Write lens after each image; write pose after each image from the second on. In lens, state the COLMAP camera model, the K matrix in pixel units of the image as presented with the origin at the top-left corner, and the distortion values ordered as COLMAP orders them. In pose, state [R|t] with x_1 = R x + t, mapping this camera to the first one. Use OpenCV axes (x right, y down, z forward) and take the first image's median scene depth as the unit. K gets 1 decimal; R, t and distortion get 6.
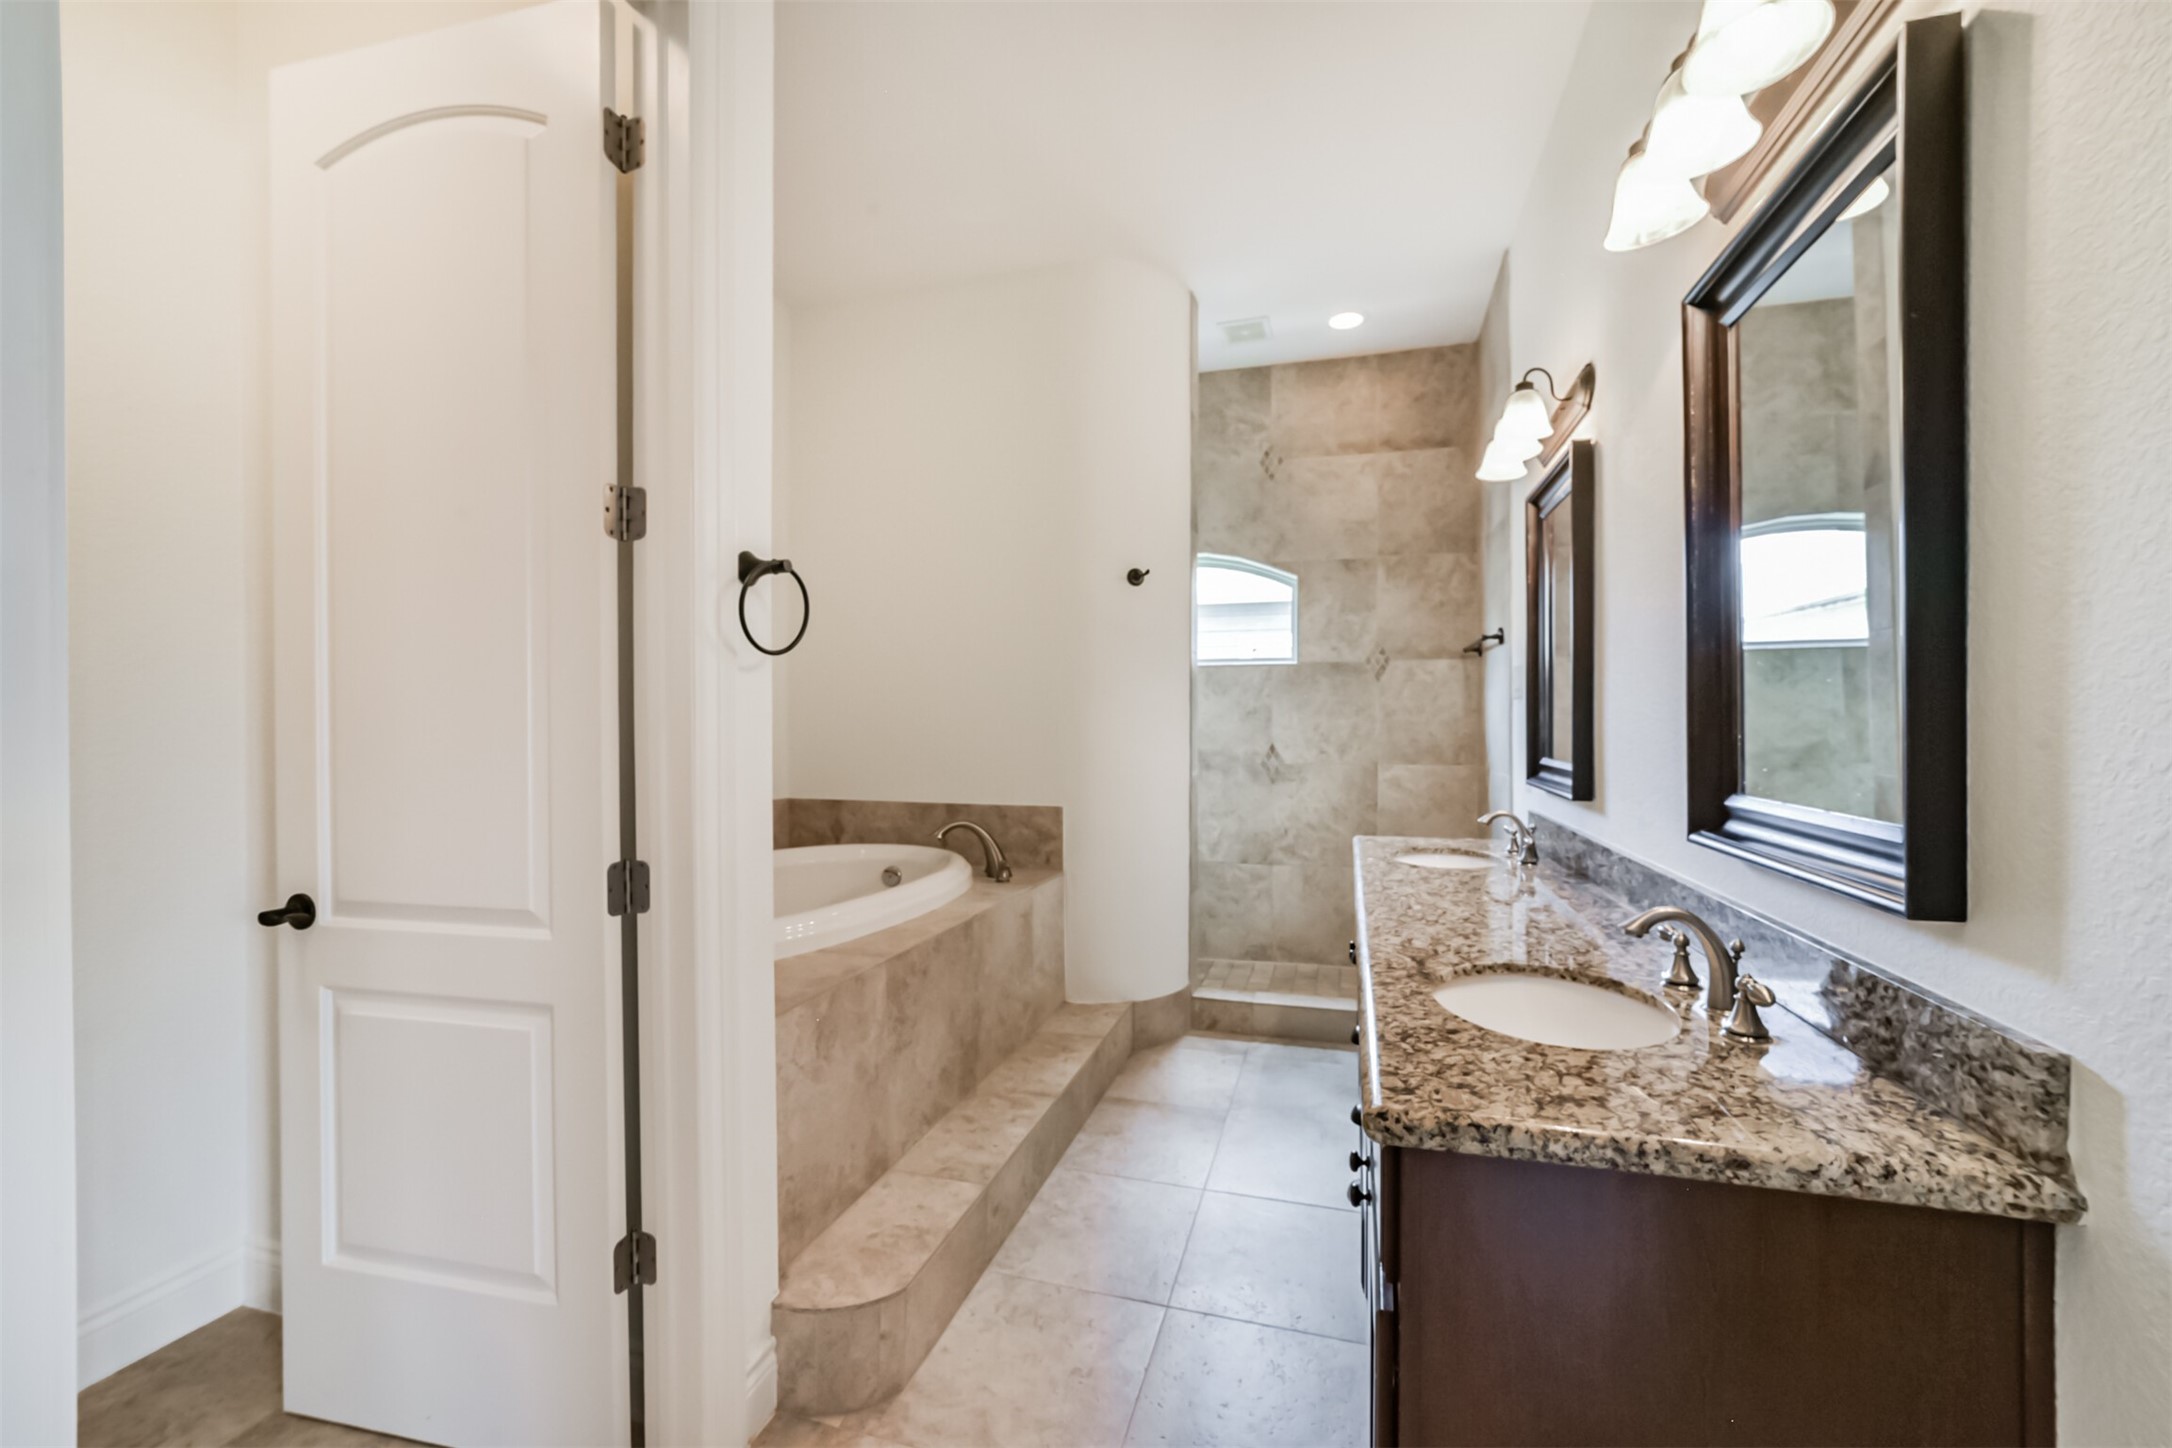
lens RADIAL K [[850.8, 0, 1091.0], [0, 850.8, 725.8], [0, 0, 1]] dist [-0.023933, 0.009591]
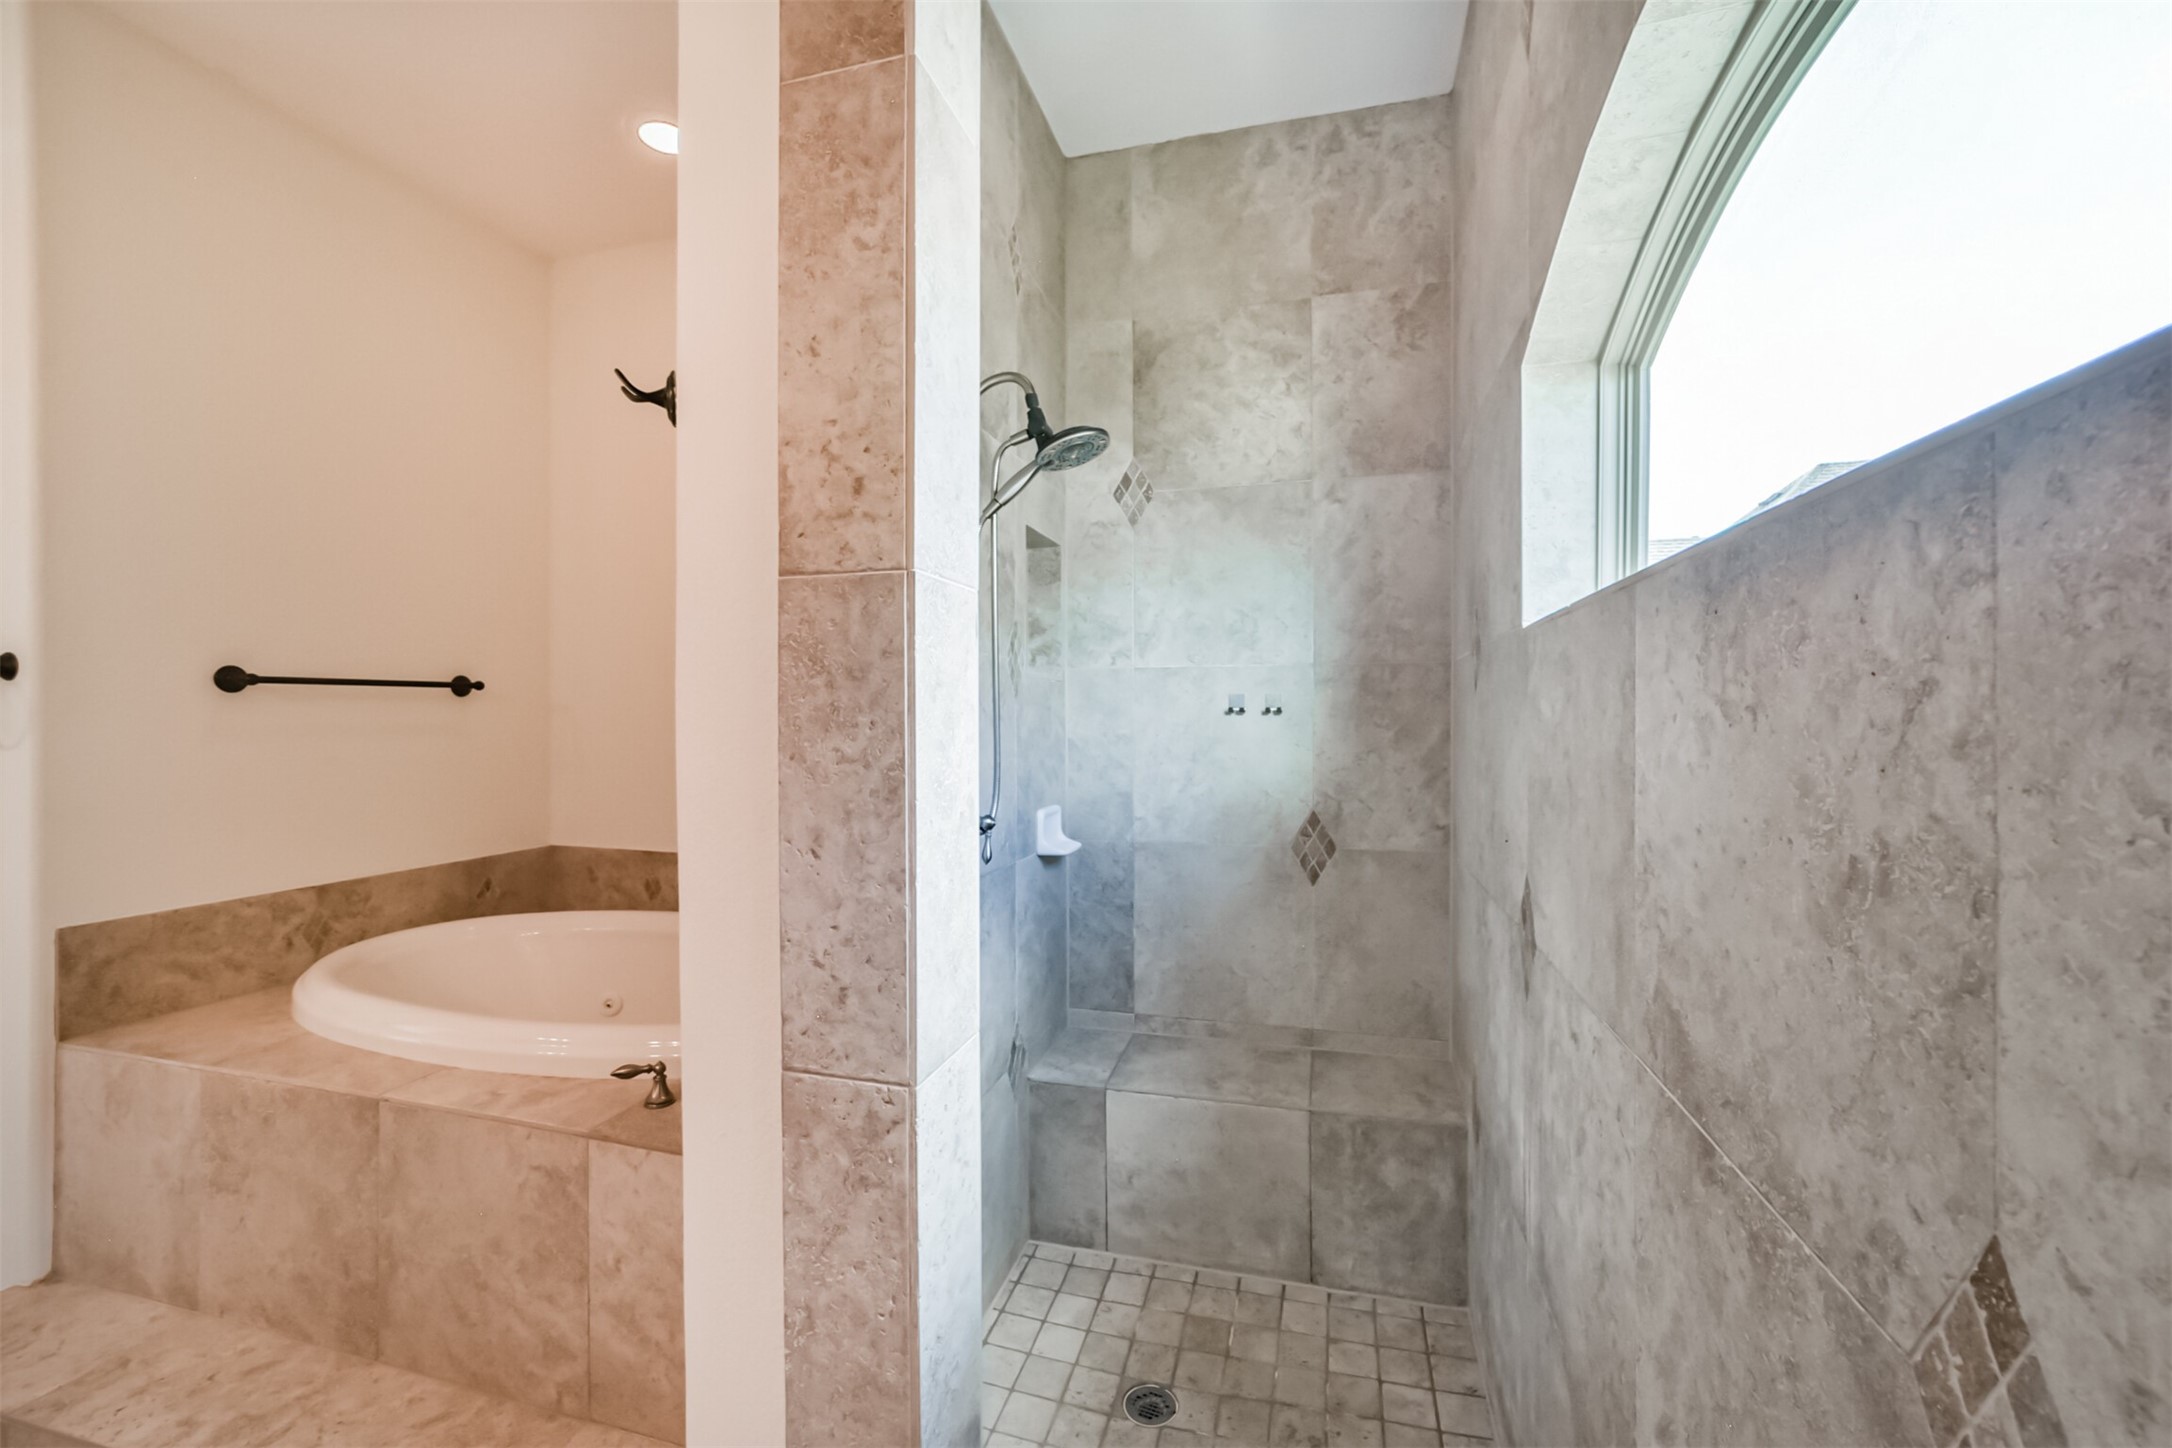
lens RADIAL K [[850.8, 0, 1091.0], [0, 850.8, 725.8], [0, 0, 1]] dist [-0.023933, 0.009591]
pose [[0.025449, -0.009504, -0.999631, 0.650263], [-0.004088, 0.999945, -0.009611, -0.078393], [0.999668, 0.004331, 0.025409, 1.869146]]
